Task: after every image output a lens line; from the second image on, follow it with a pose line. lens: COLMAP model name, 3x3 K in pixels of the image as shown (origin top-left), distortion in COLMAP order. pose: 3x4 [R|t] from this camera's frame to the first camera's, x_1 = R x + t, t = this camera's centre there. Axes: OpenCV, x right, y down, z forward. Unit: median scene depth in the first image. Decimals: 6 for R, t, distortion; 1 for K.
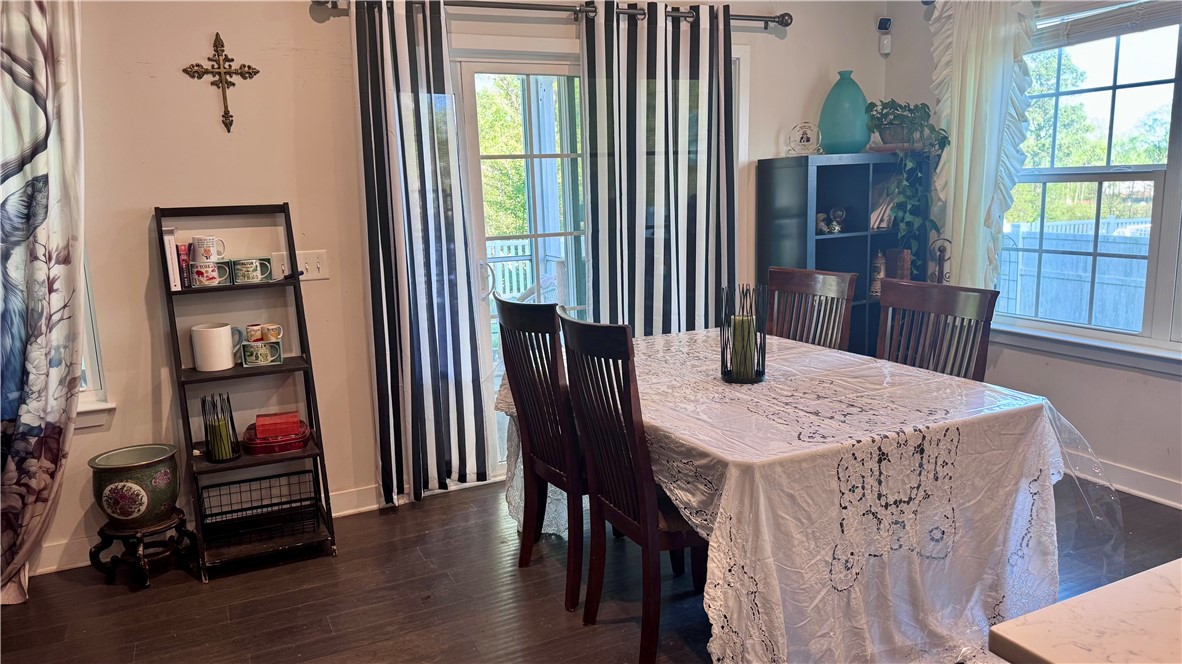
lens RADIAL K [[829.6, 0, 585.4], [0, 829.6, 327.0], [0, 0, 1]] dist [0.070275, -0.077467]
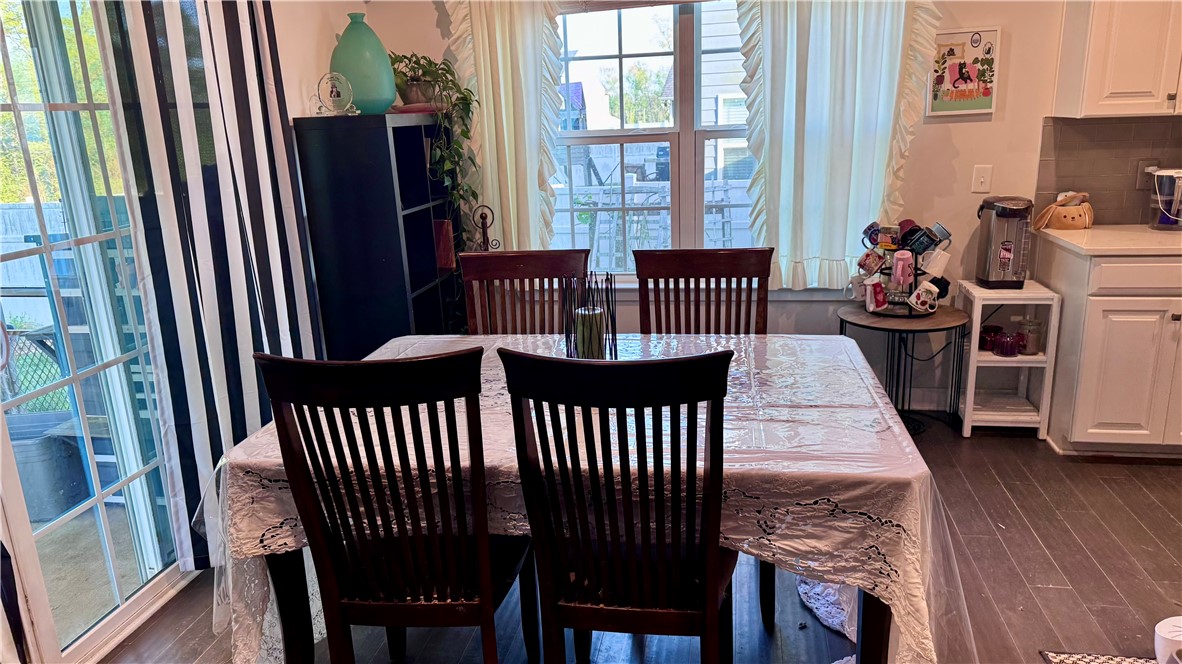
lens RADIAL K [[829.6, 0, 598.4], [0, 829.6, 337.0], [0, 0, 1]] dist [0.070275, -0.077467]
pose [[0.586235, -0.198587, 0.785425, -0.364345], [0.156131, 0.979011, 0.130999, -0.078638], [-0.794954, 0.045833, 0.604936, 0.414639]]
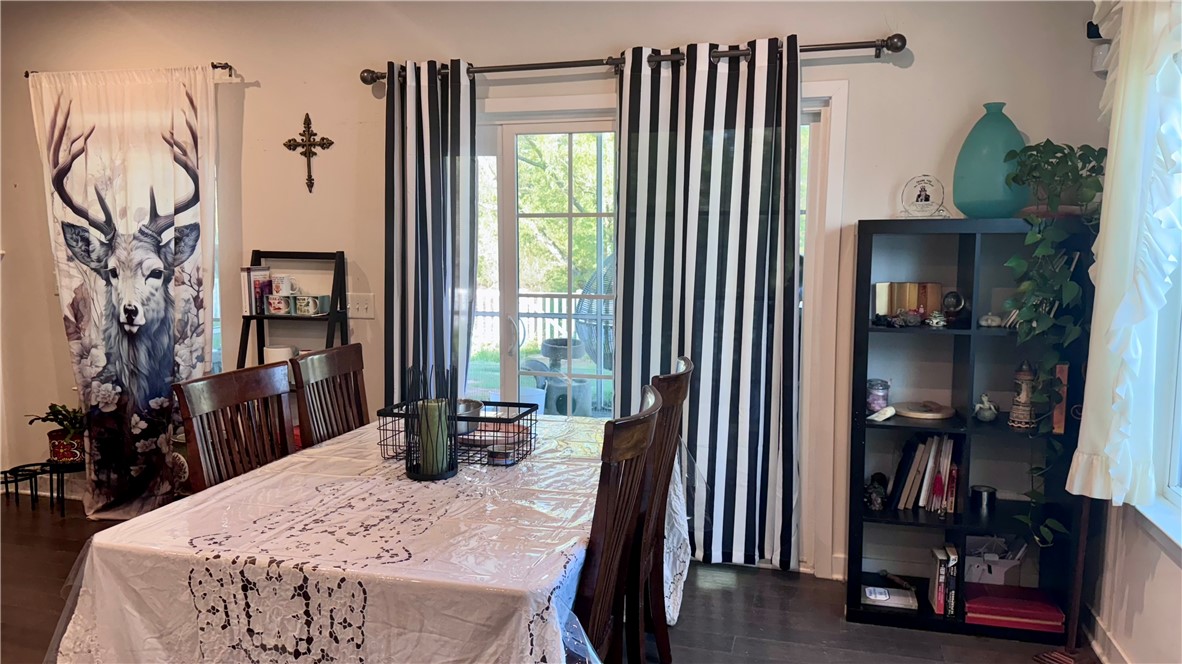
lens RADIAL K [[829.6, 0, 591.0], [0, 829.6, 325.4], [0, 0, 1]] dist [0.070275, -0.077467]
pose [[0.762234, 0.102549, -0.639127, 0.693458], [-0.139899, 0.990134, -0.007977, -0.087445], [0.632003, 0.095494, 0.769060, 0.338612]]
